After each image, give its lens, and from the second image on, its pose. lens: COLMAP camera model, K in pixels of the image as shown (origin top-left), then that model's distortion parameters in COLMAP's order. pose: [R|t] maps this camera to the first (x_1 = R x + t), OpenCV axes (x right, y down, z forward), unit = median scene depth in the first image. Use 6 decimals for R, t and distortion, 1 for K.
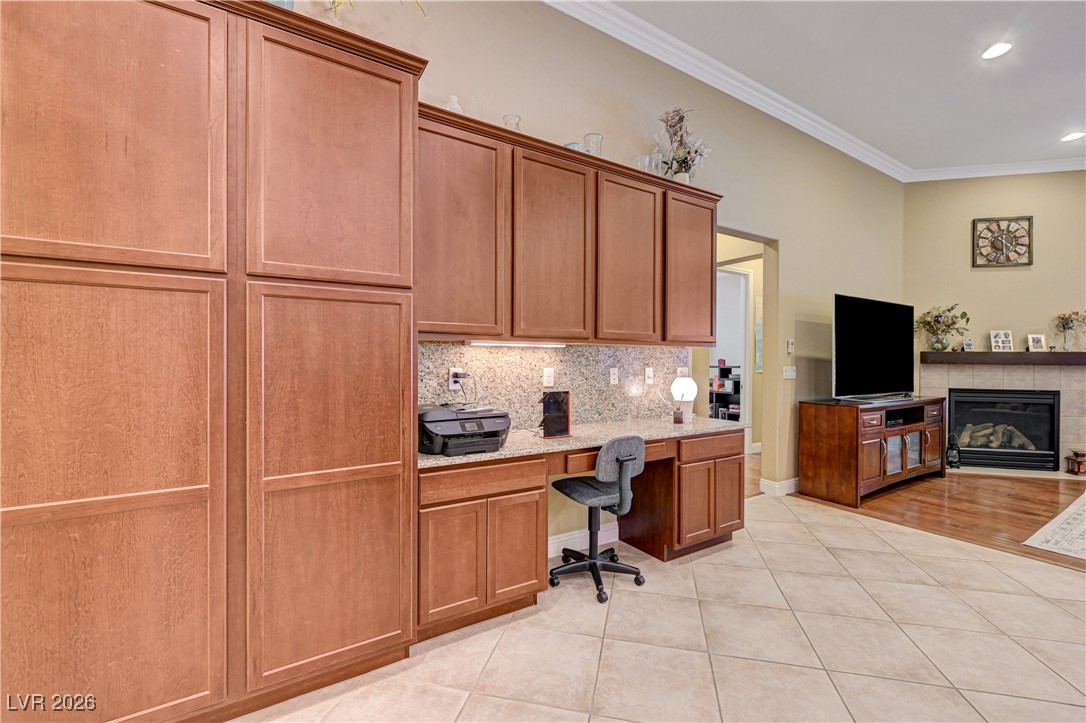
lens RADIAL K [[441.4, 0, 542.9], [0, 441.4, 363.1], [0, 0, 1]] dist [-0.002268, 0.000298]
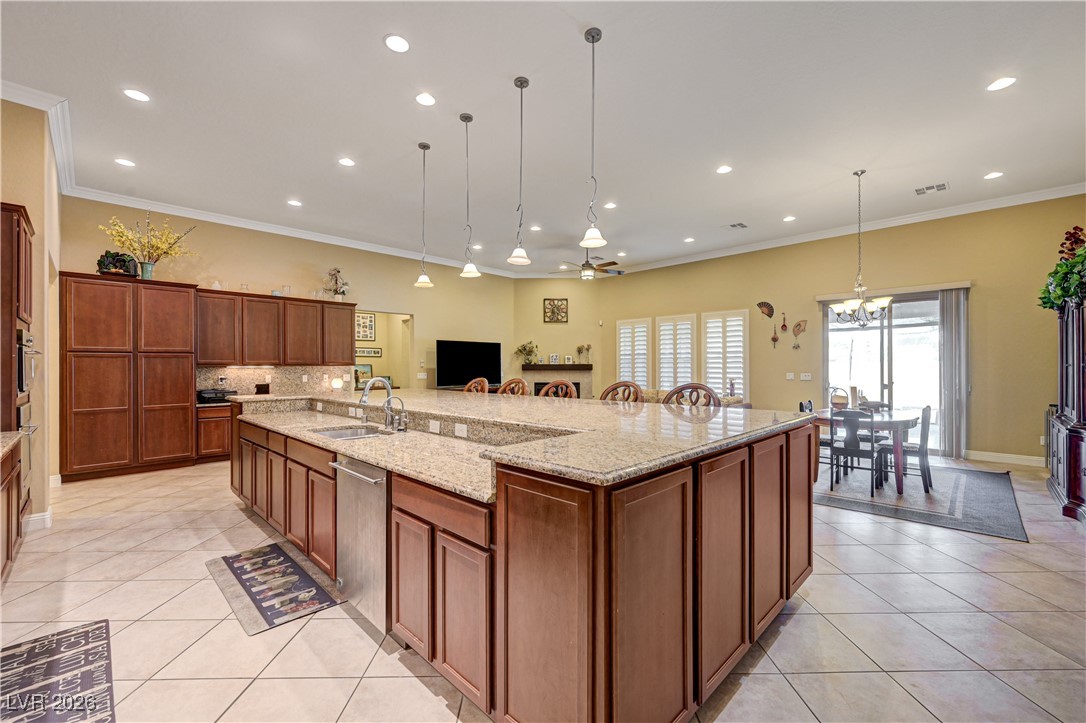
lens RADIAL K [[441.4, 0, 545.2], [0, 441.4, 366.3], [0, 0, 1]] dist [-0.002268, 0.000298]
pose [[0.970531, -0.008953, 0.240811, 1.072838], [0.010481, 0.999932, -0.005067, -0.014133], [-0.240750, 0.007441, 0.970559, -2.086194]]
